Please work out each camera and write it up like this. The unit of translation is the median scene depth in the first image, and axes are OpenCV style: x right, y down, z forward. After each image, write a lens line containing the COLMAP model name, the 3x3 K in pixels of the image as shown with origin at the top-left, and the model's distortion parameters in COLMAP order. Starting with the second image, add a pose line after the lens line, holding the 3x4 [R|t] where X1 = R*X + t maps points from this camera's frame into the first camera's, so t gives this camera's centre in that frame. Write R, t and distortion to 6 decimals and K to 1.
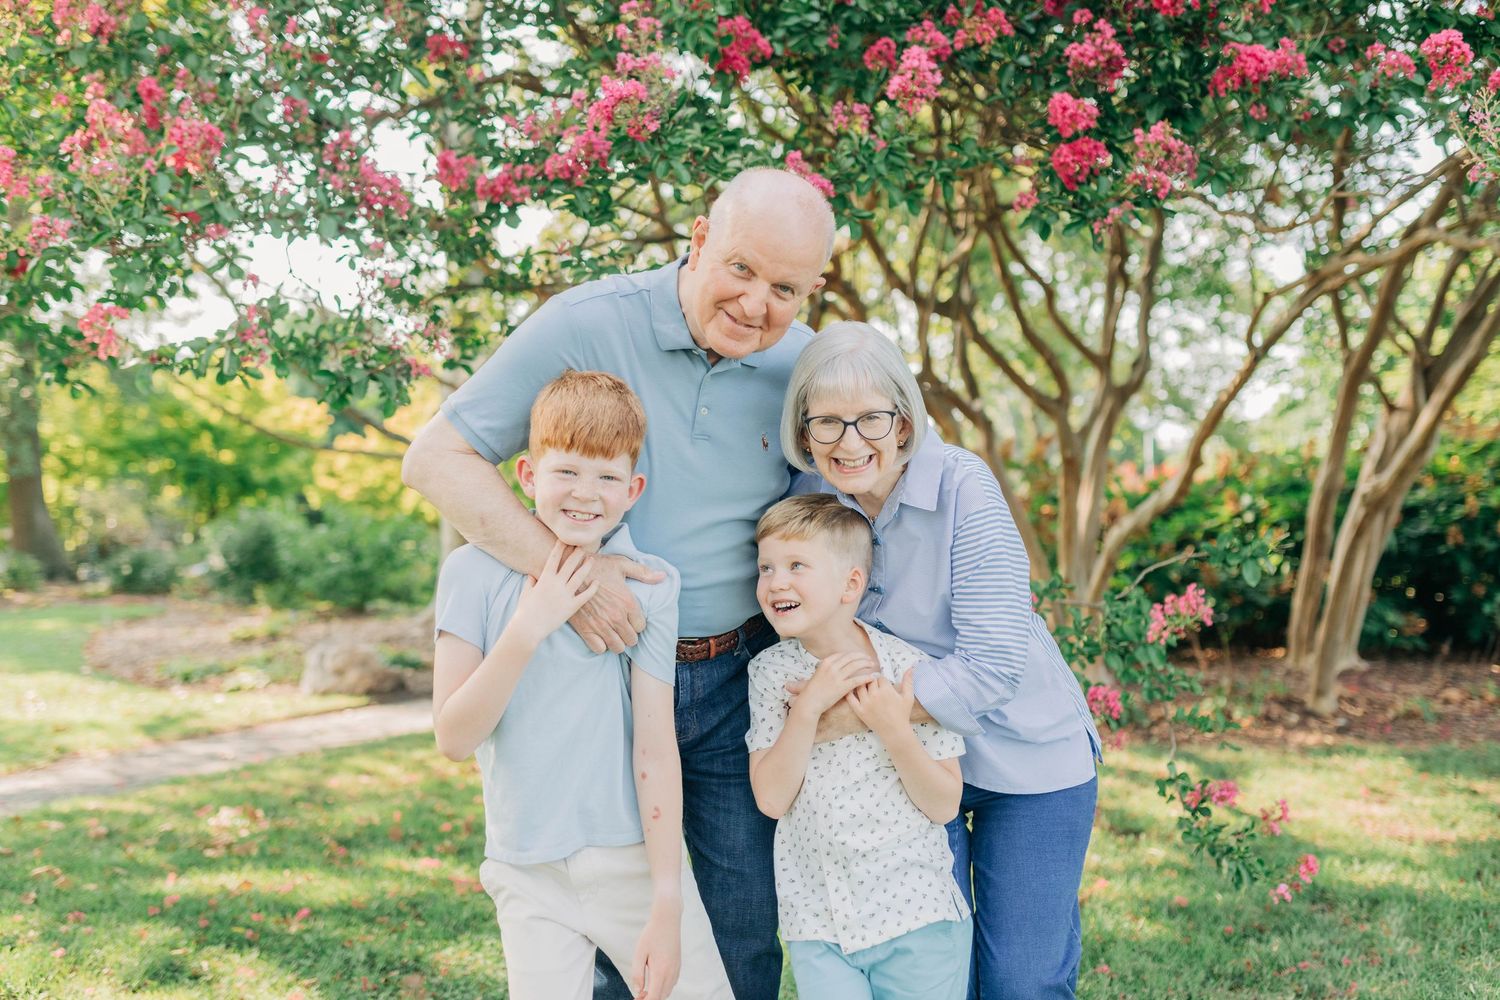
lens RADIAL K [[1459.0, 0, 728.0], [0, 1459.0, 478.6], [0, 0, 1]] dist [-0.001851, 0.007983]
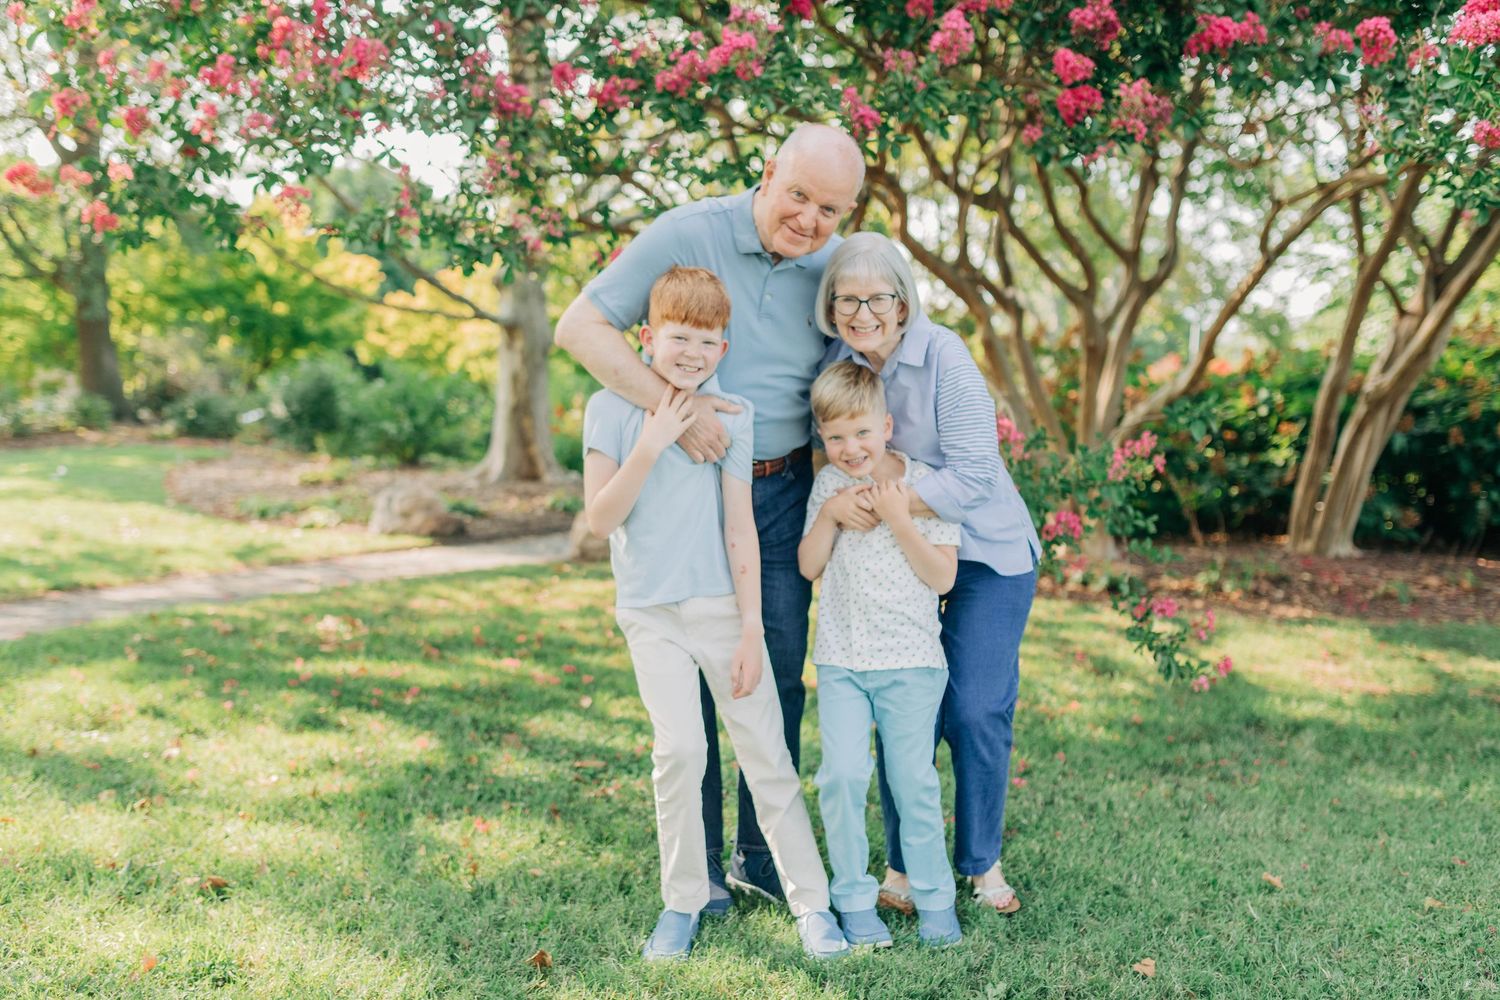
lens RADIAL K [[1495.9, 0, 724.3], [0, 1495.9, 494.1], [0, 0, 1]] dist [0.001507, -0.017541]
pose [[0.998589, 0.047056, -0.024599, -0.004402], [-0.044518, 0.994468, 0.095139, 0.001360], [0.028940, -0.093909, 0.995160, -0.122250]]
